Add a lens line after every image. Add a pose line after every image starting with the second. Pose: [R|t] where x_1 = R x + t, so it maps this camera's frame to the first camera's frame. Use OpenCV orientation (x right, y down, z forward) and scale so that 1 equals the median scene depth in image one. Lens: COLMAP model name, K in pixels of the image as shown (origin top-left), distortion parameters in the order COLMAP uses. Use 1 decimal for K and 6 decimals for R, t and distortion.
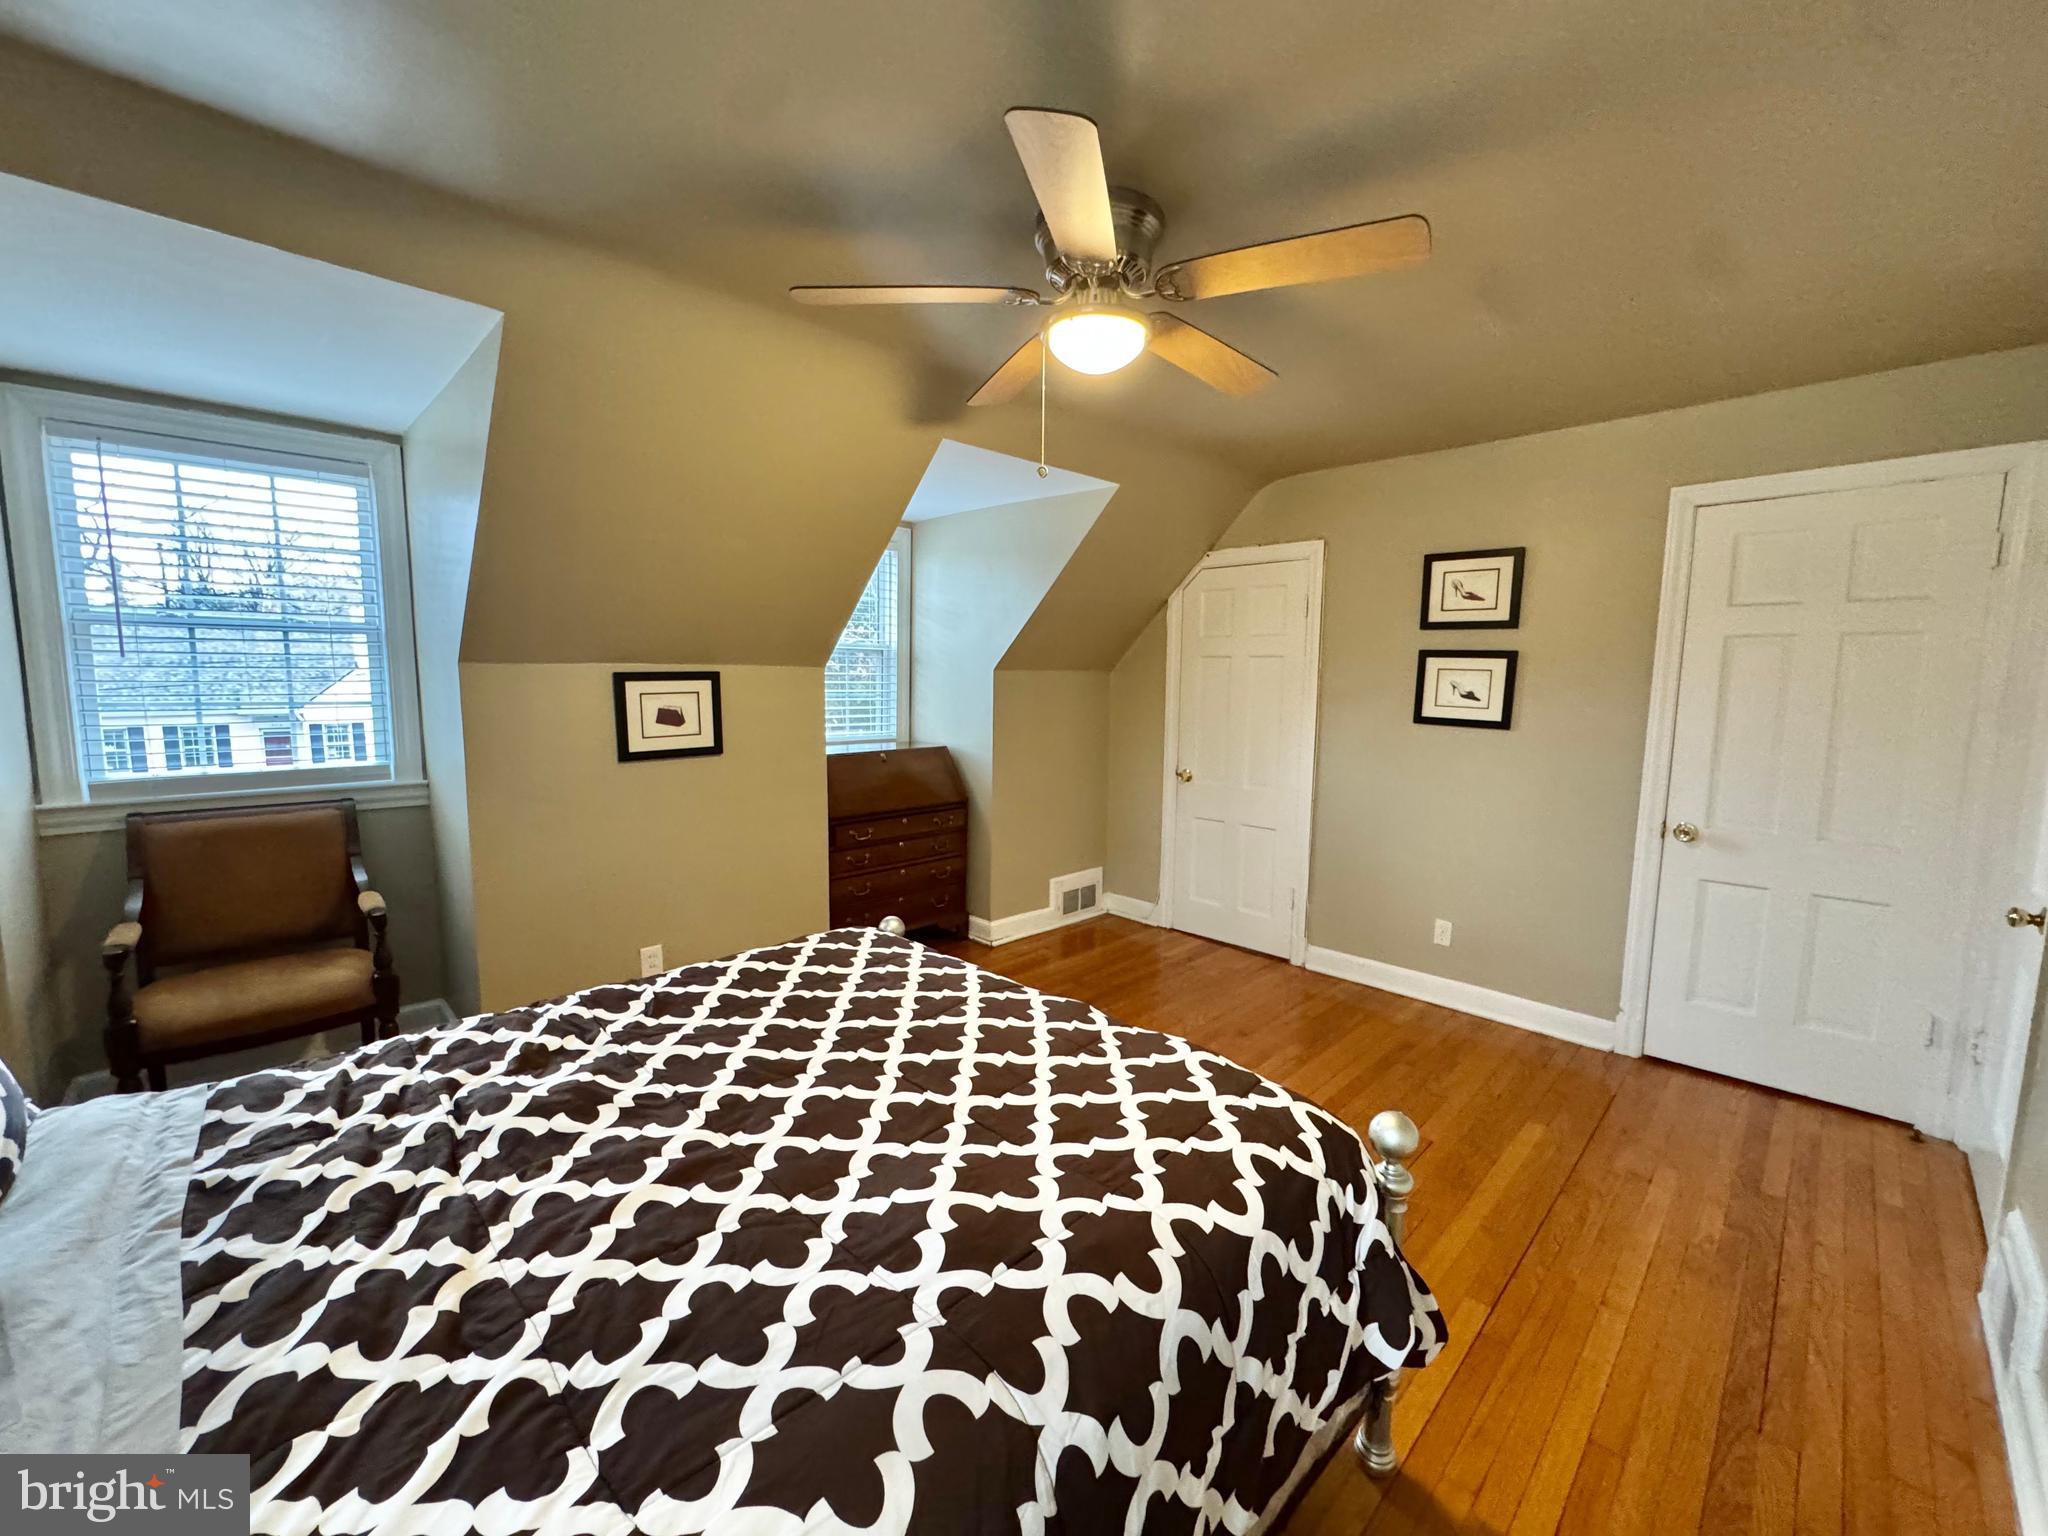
lens RADIAL K [[815.8, 0, 1024.0], [0, 815.8, 768.0], [0, 0, 1]] dist [-0.001737, -0.000235]
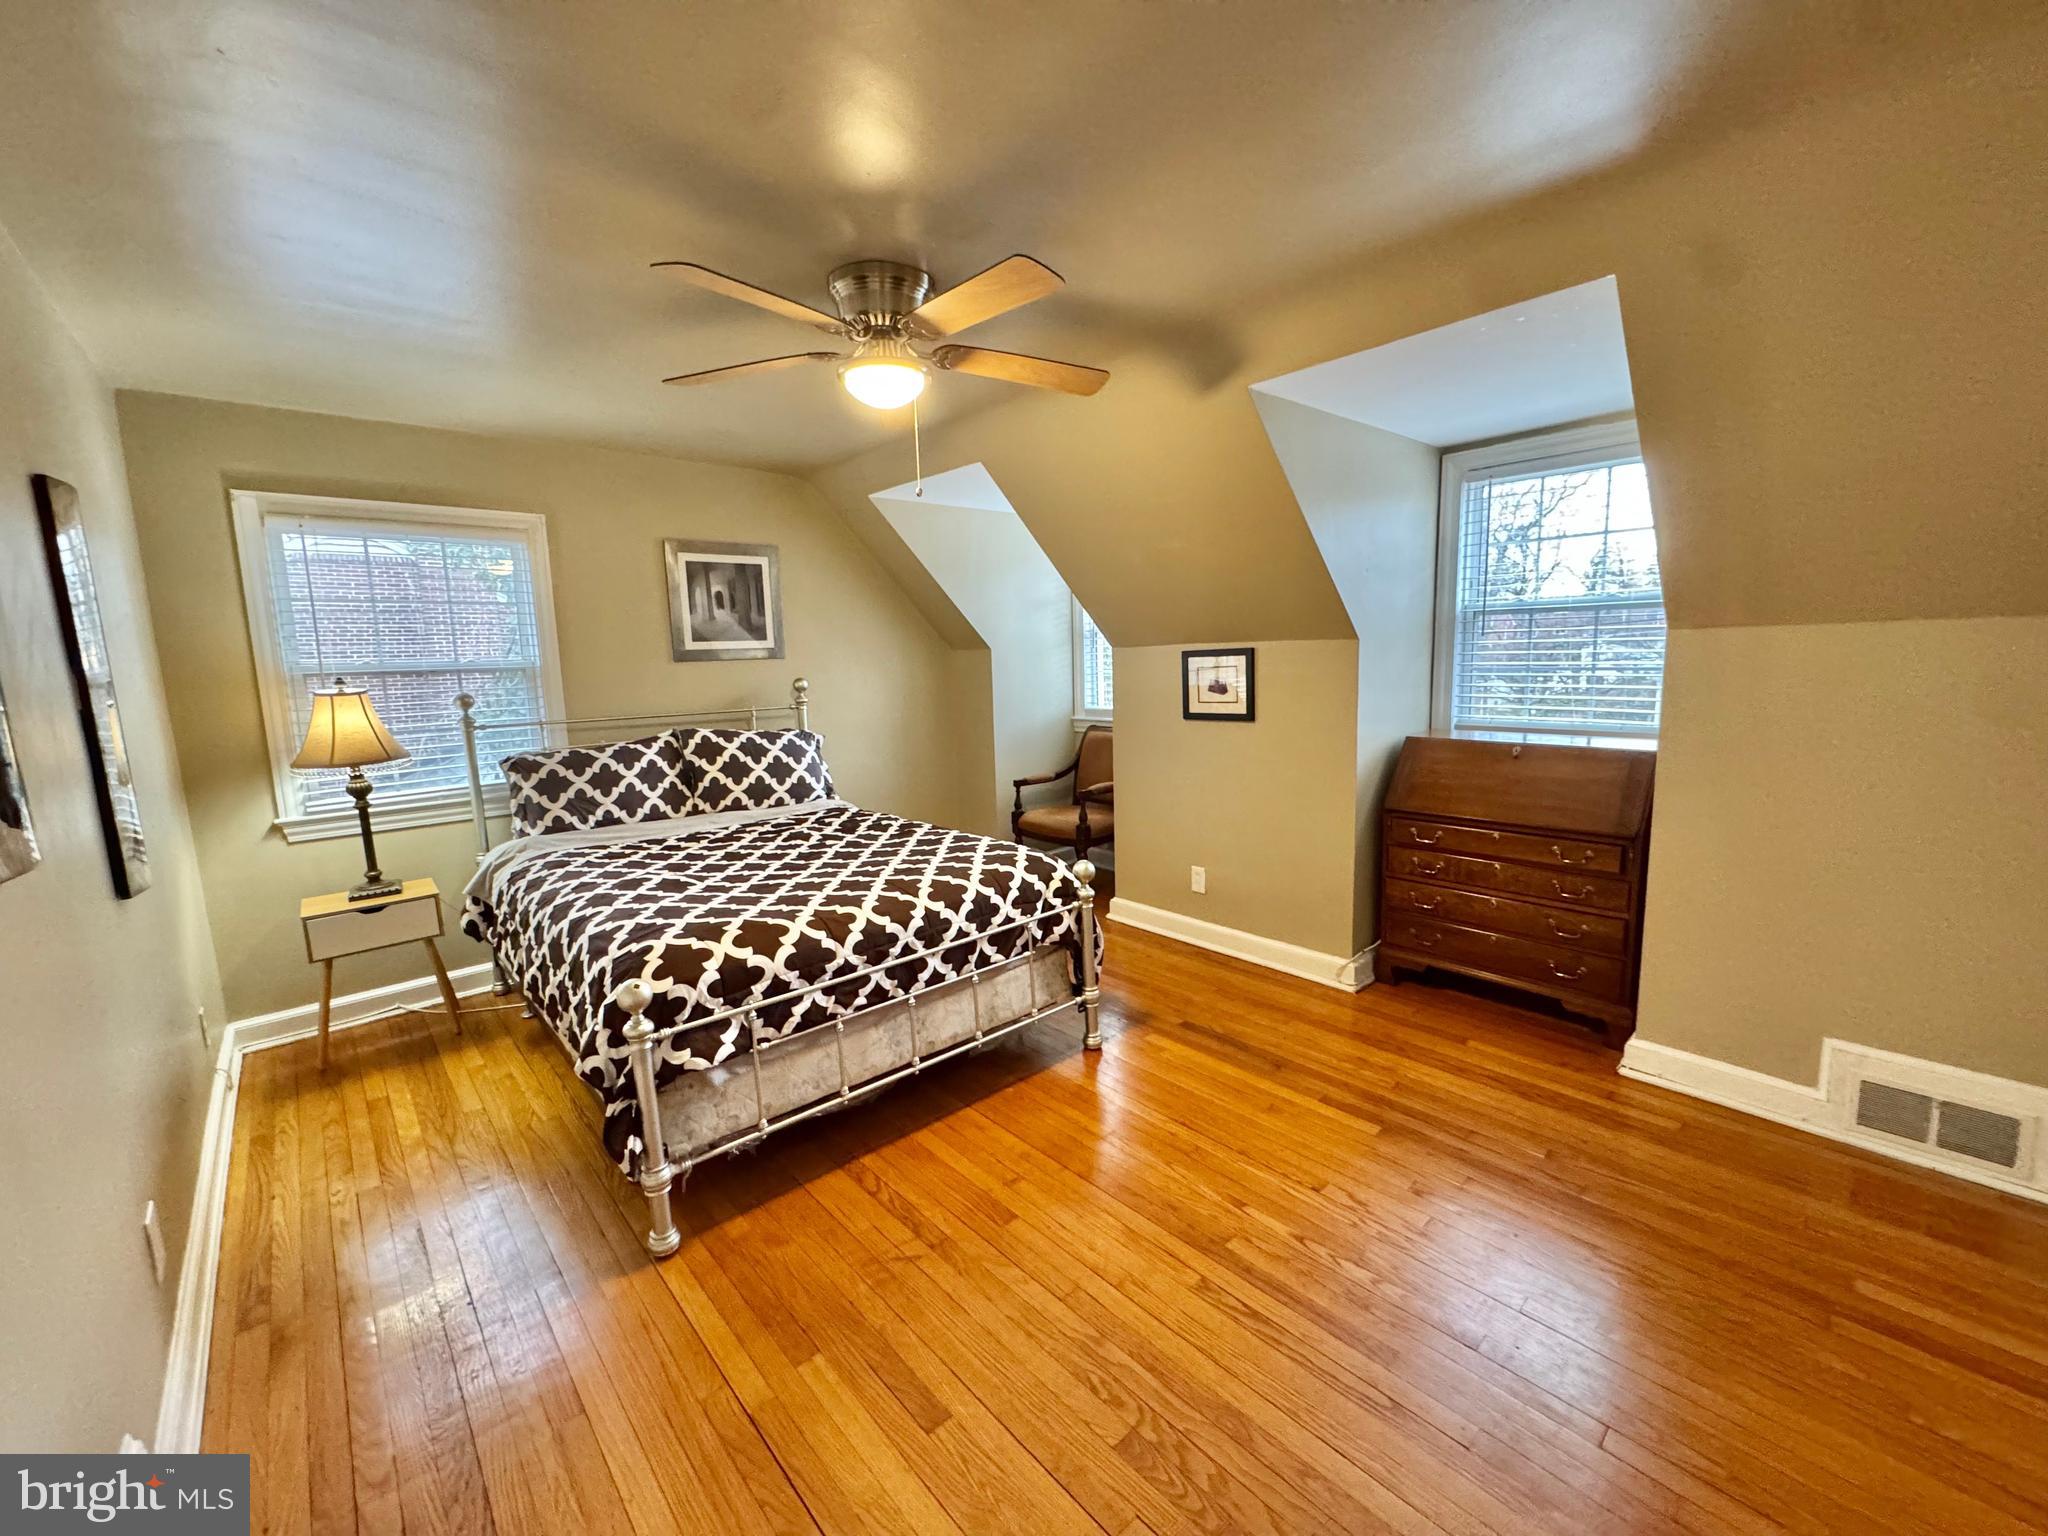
lens RADIAL K [[815.8, 0, 1024.0], [0, 815.8, 768.0], [0, 0, 1]] dist [-0.001737, -0.000235]
pose [[-0.045757, 0.127782, -0.990746, 0.777201], [-0.086931, 0.987513, 0.131380, -0.074721], [0.995163, 0.092138, -0.034078, 0.740554]]
